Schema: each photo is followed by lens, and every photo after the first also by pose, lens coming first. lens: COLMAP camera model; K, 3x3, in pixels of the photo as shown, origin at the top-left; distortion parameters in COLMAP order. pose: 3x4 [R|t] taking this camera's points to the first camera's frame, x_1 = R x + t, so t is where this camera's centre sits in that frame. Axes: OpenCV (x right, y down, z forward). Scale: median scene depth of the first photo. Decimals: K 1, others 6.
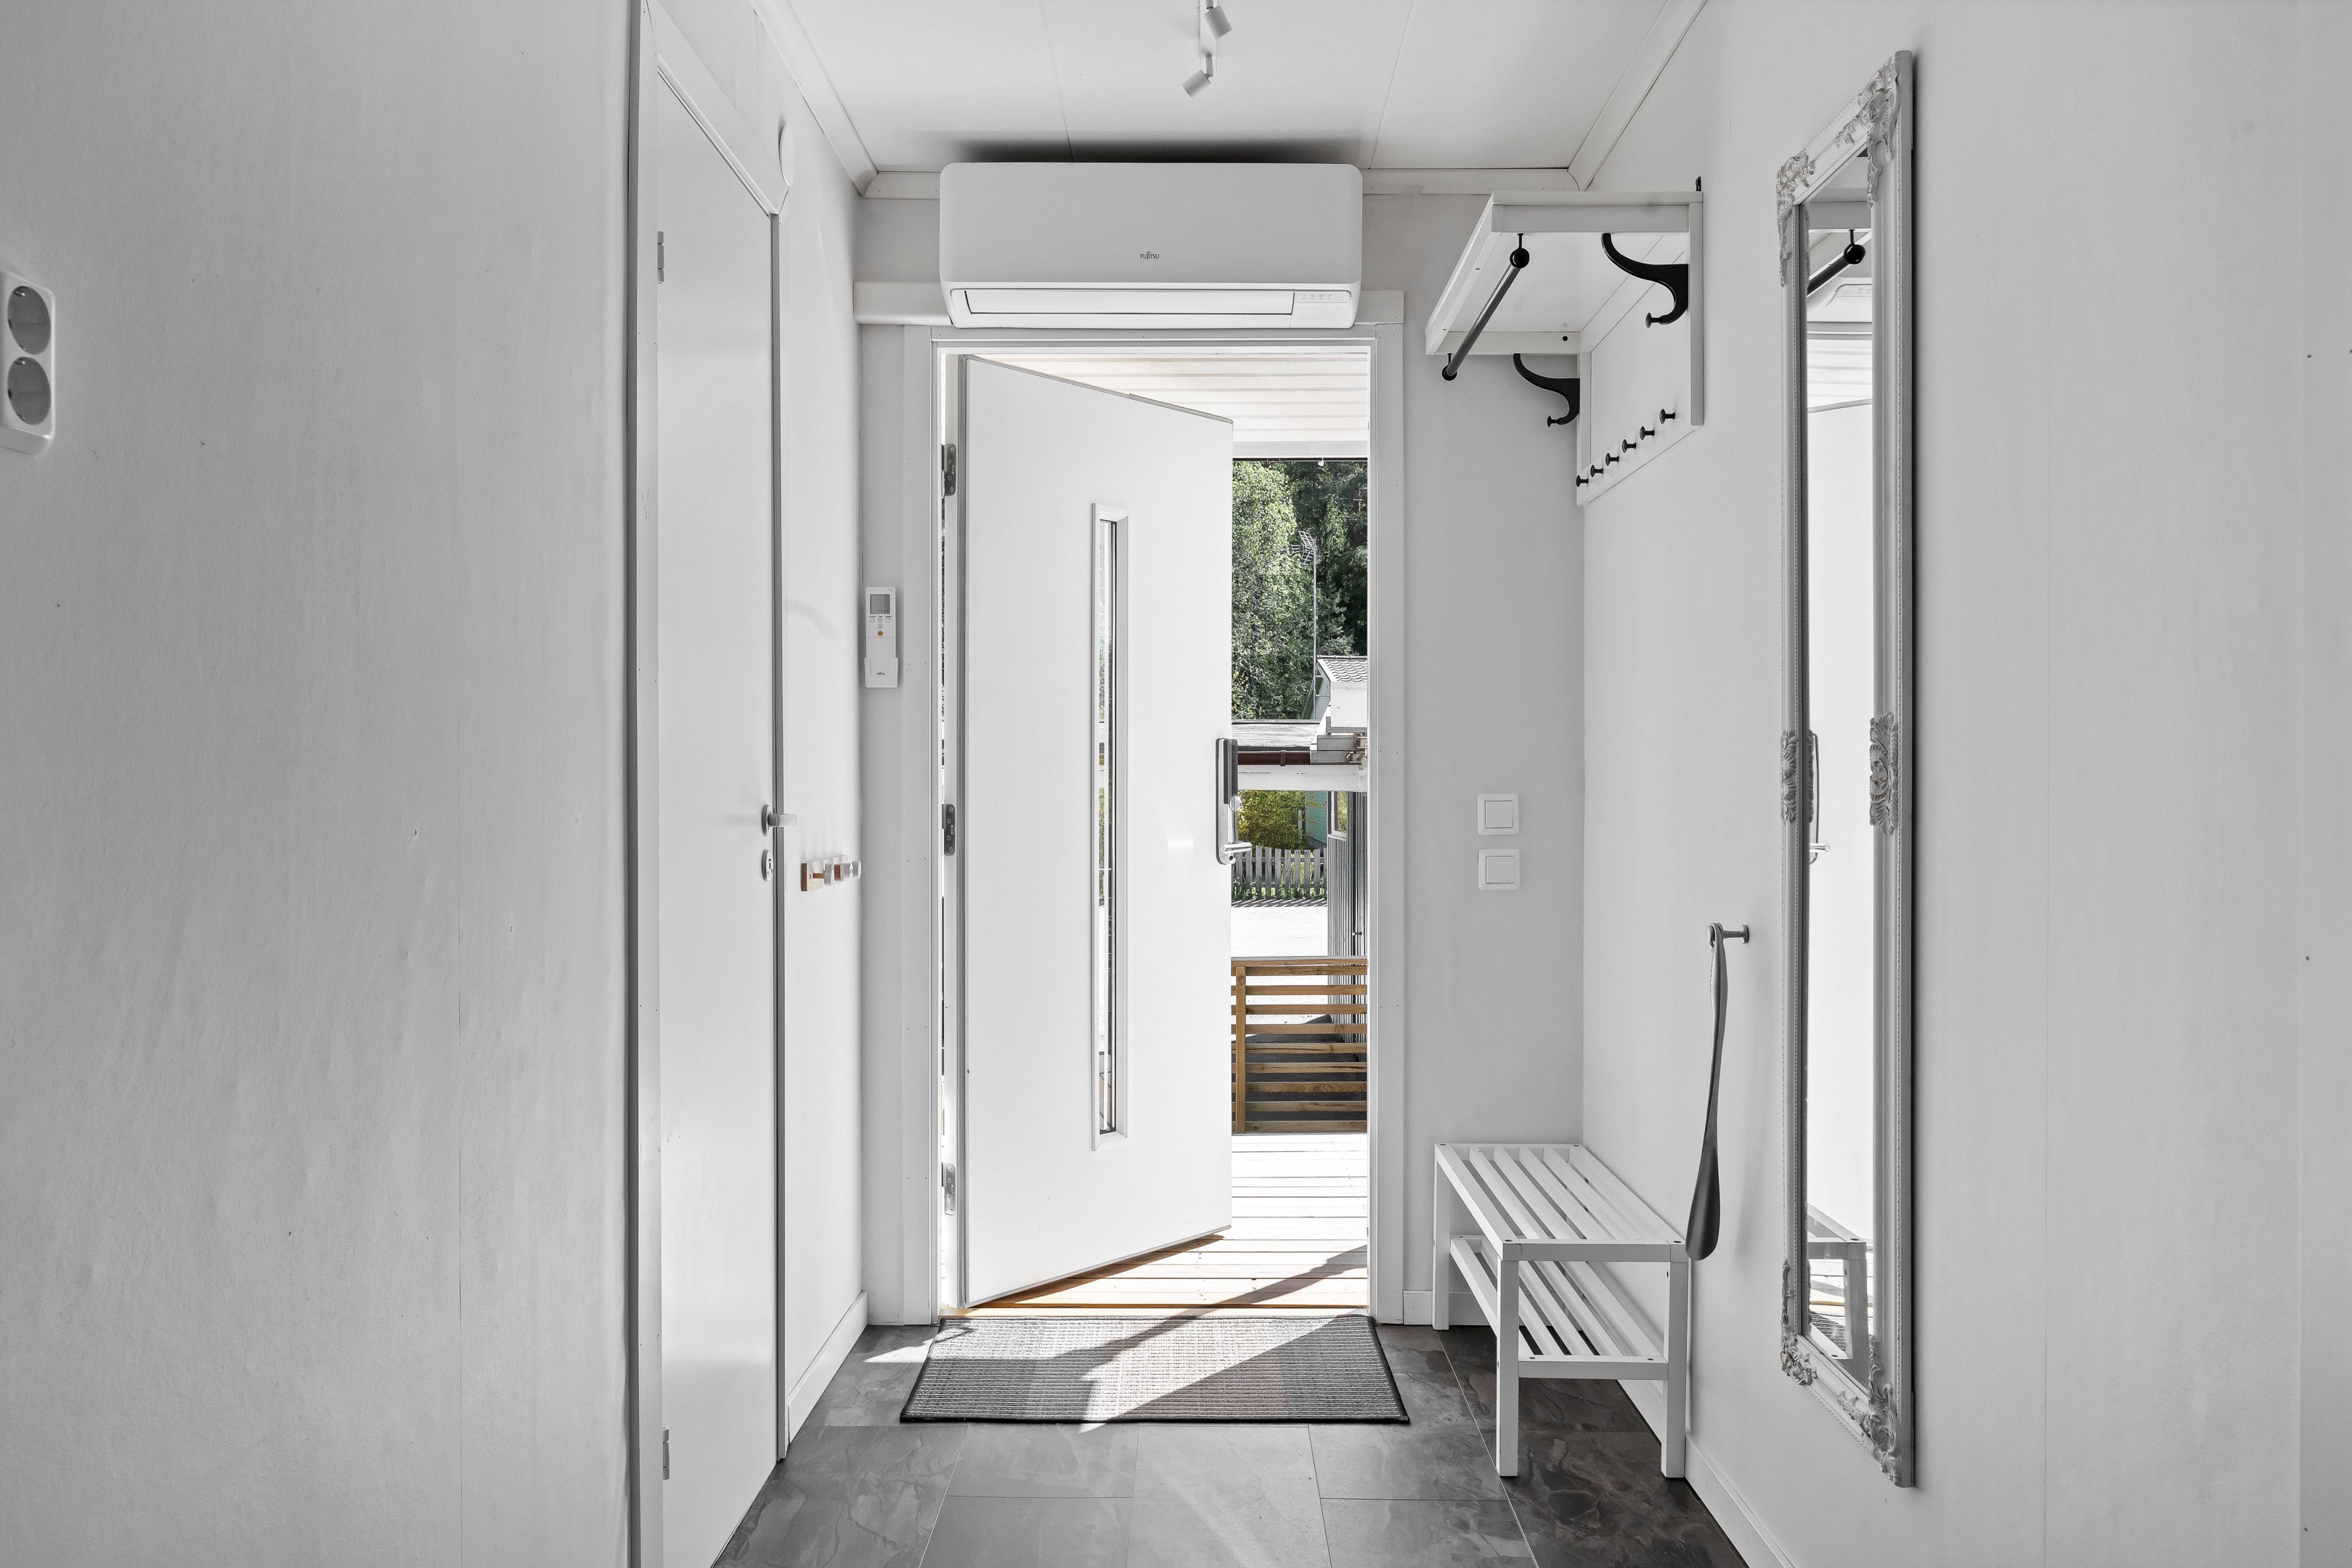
lens RADIAL K [[1793.0, 0, 1169.3], [0, 1793.0, 788.7], [0, 0, 1]] dist [-0.003364, 0.006862]
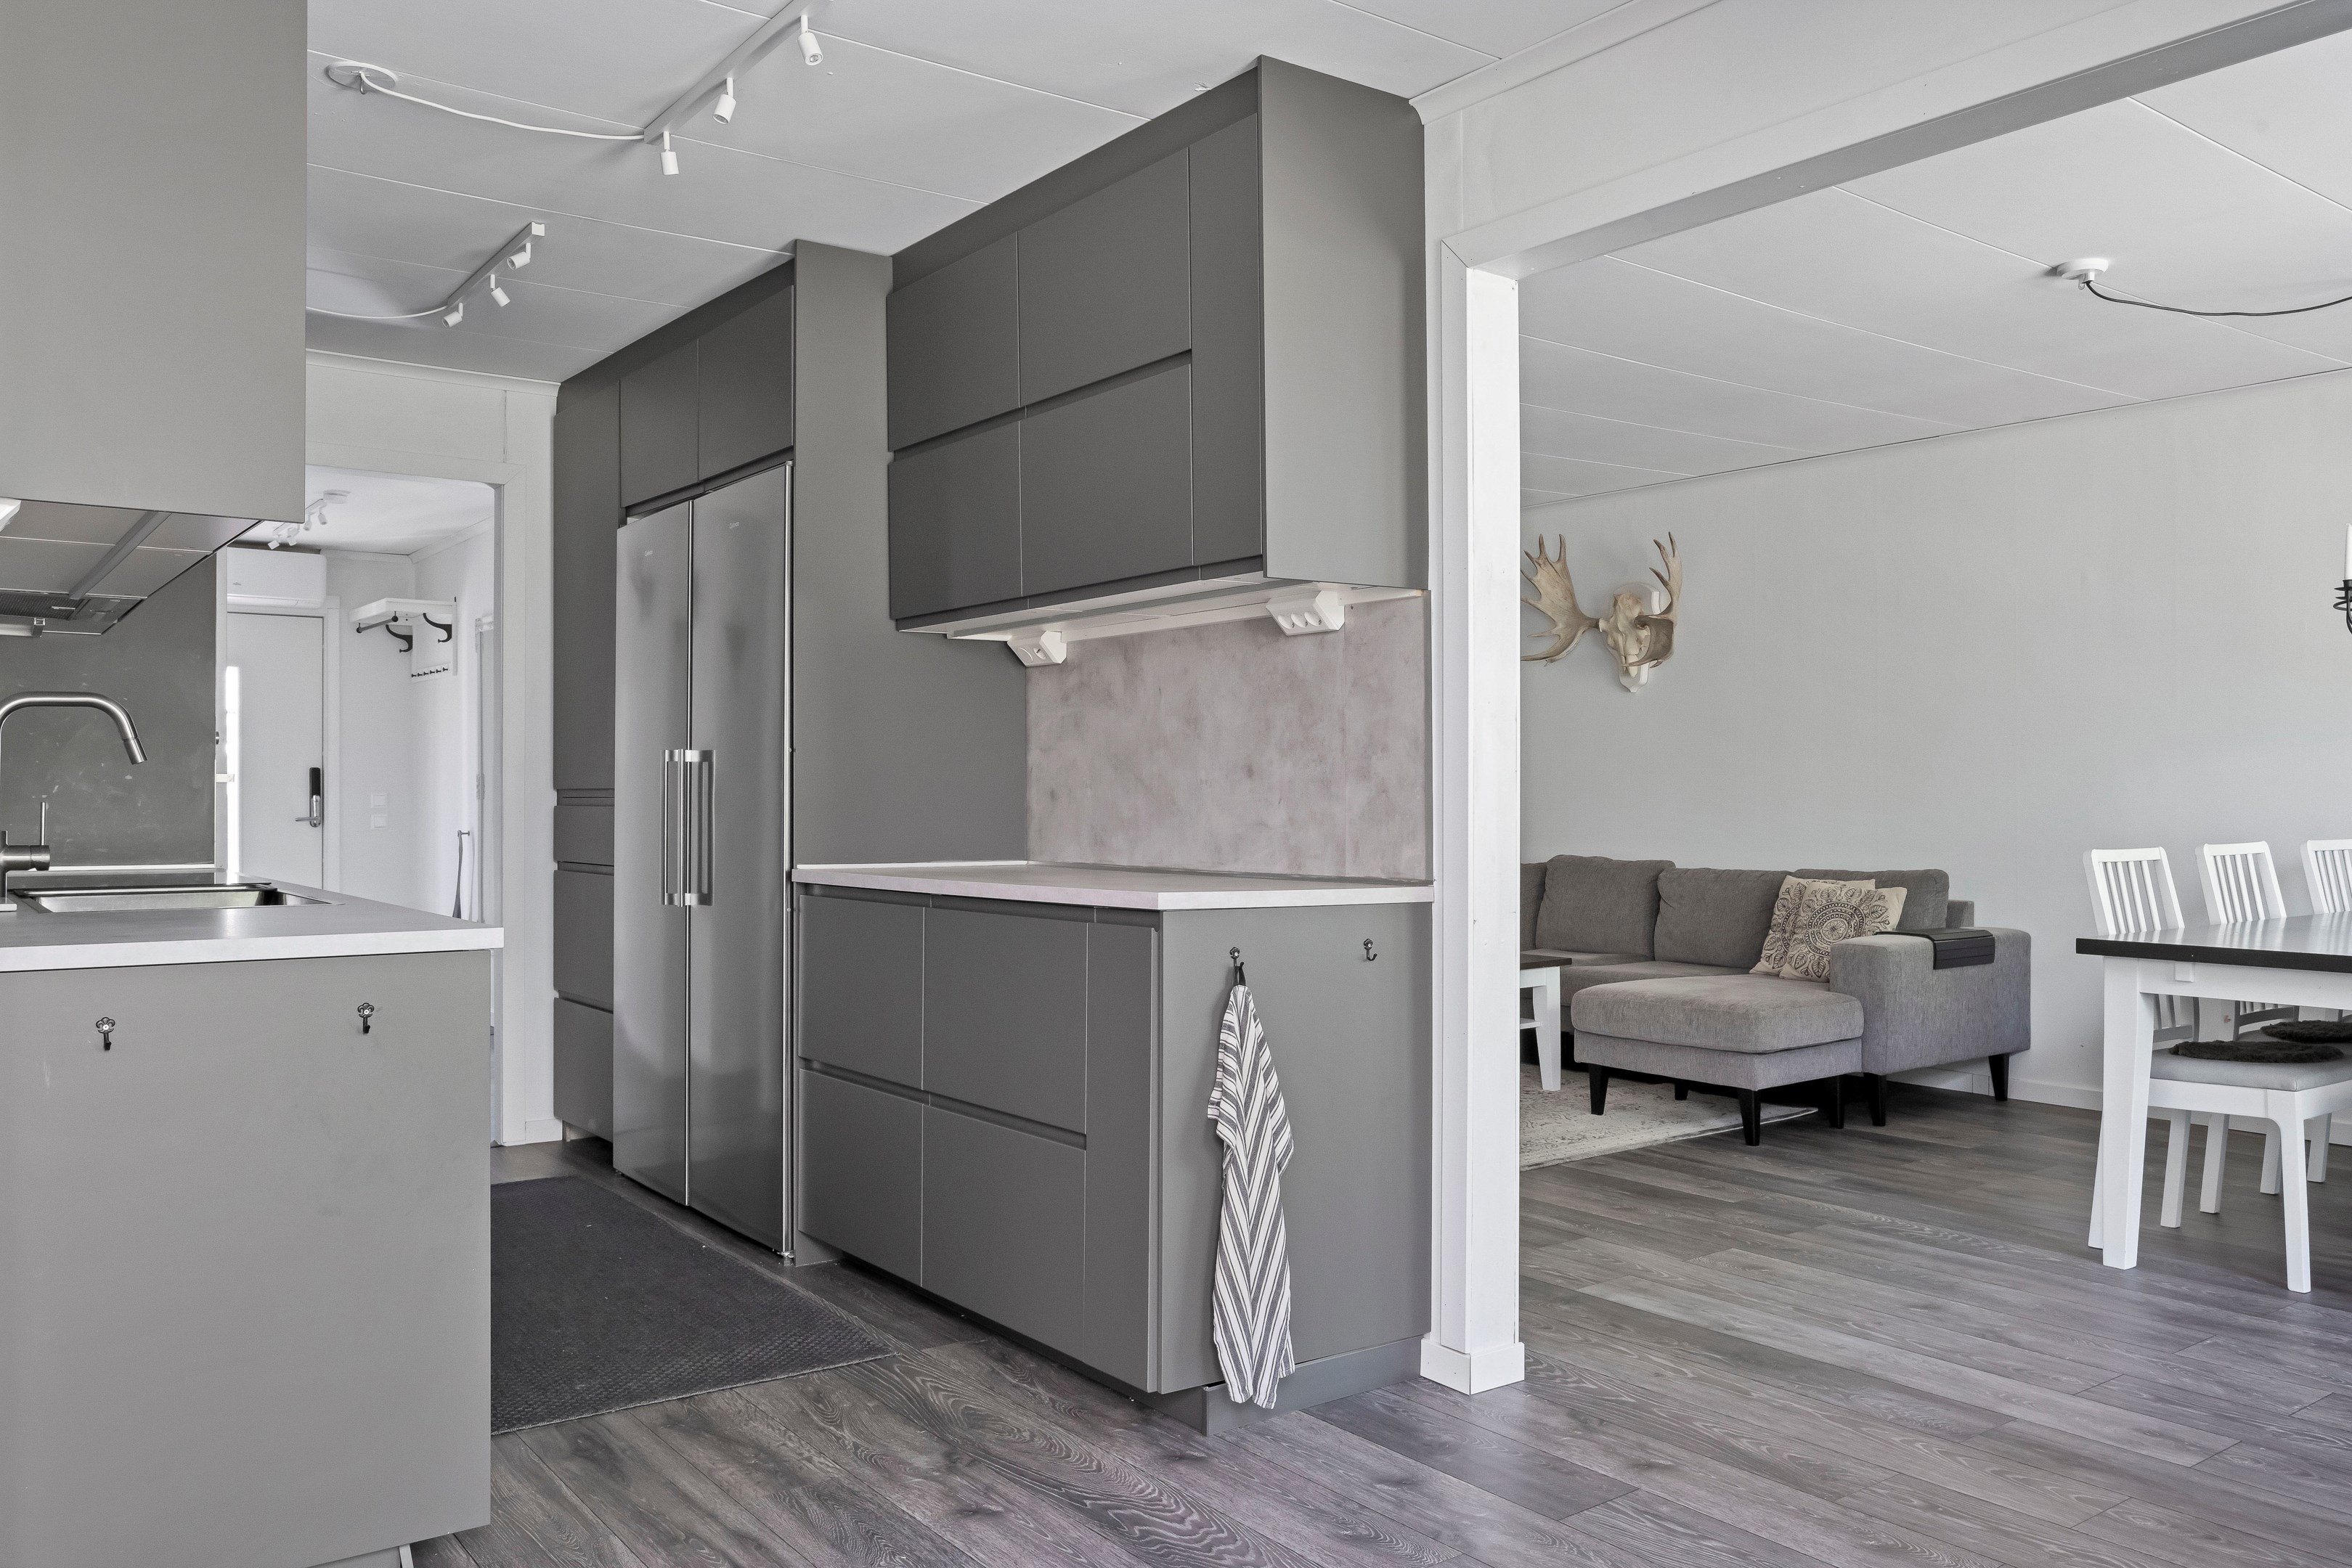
lens RADIAL K [[1793.0, 0, 1178.4], [0, 1793.0, 781.4], [0, 0, 1]] dist [-0.003364, 0.006862]
pose [[0.799488, 0.001627, 0.600680, -0.580969], [0.000547, 0.999994, -0.003436, -0.003181], [-0.600682, 0.003076, 0.799482, -2.282343]]
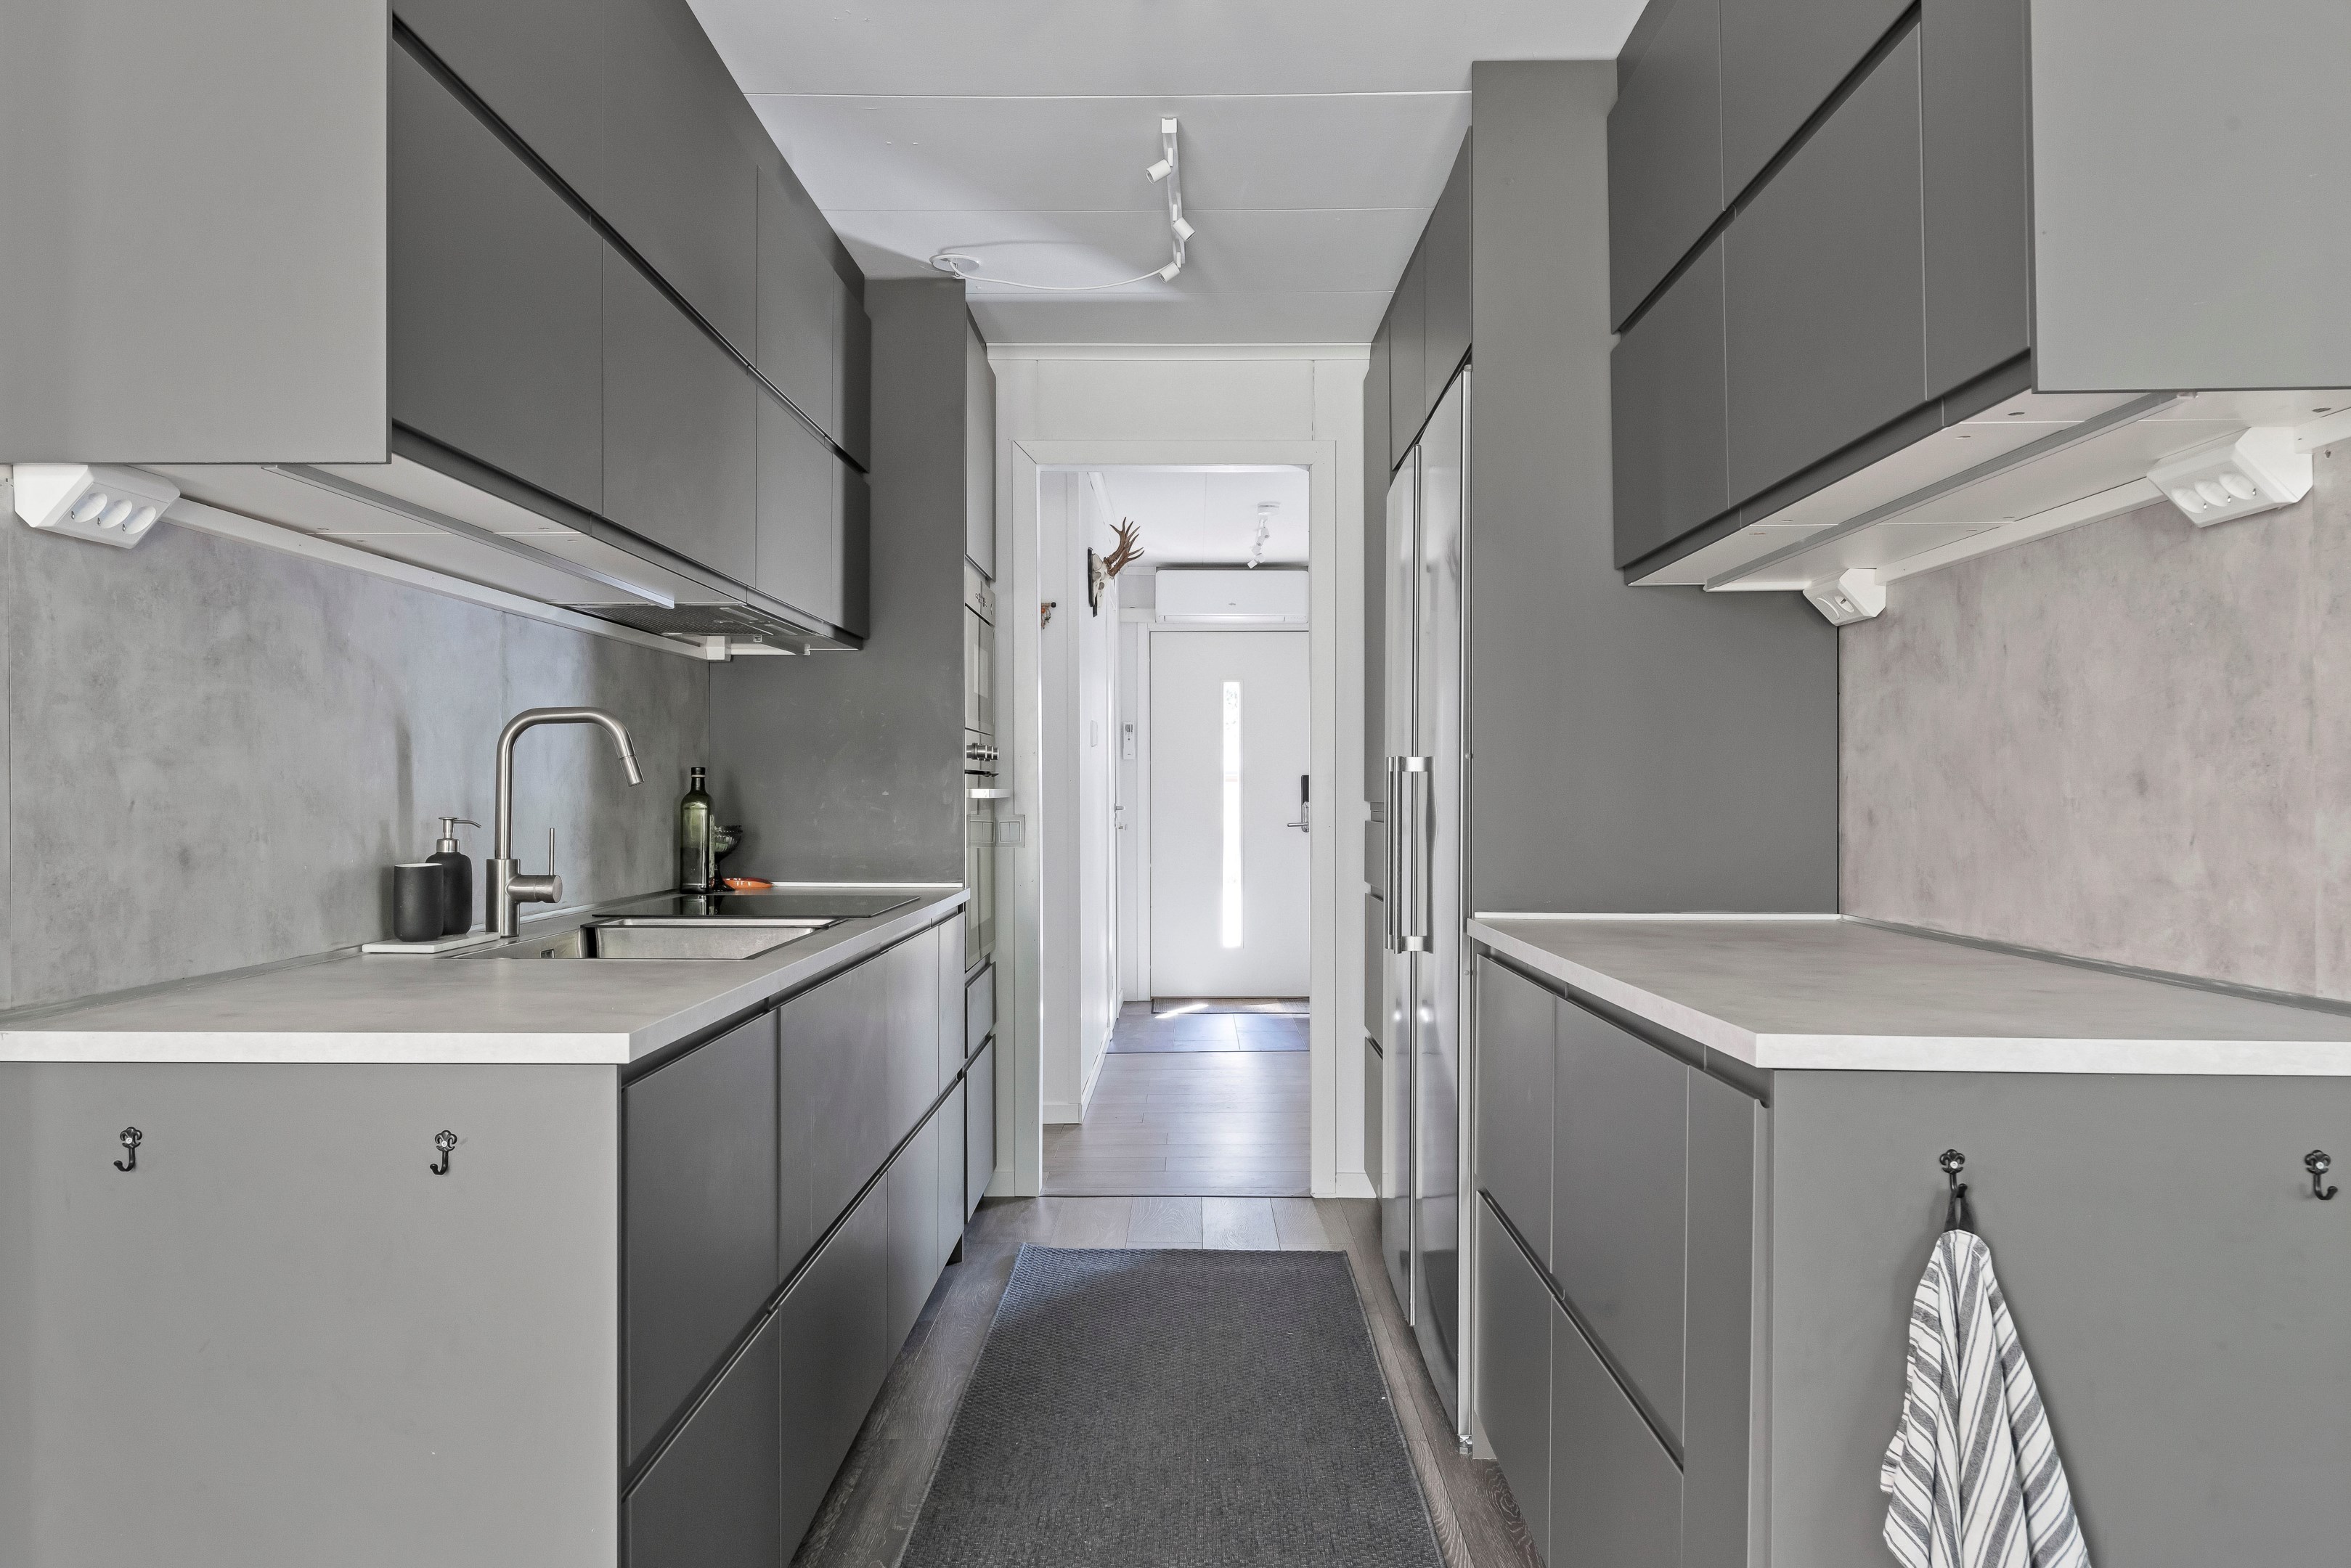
lens RADIAL K [[1684.4, 0, 1172.0], [0, 1684.4, 793.0], [0, 0, 1]] dist [-0.004785, -0.002347]
pose [[0.999988, -0.004388, 0.002057, -0.134205], [0.004384, 0.999988, 0.002065, -0.014658], [-0.002066, -0.002056, 0.999996, -1.933999]]
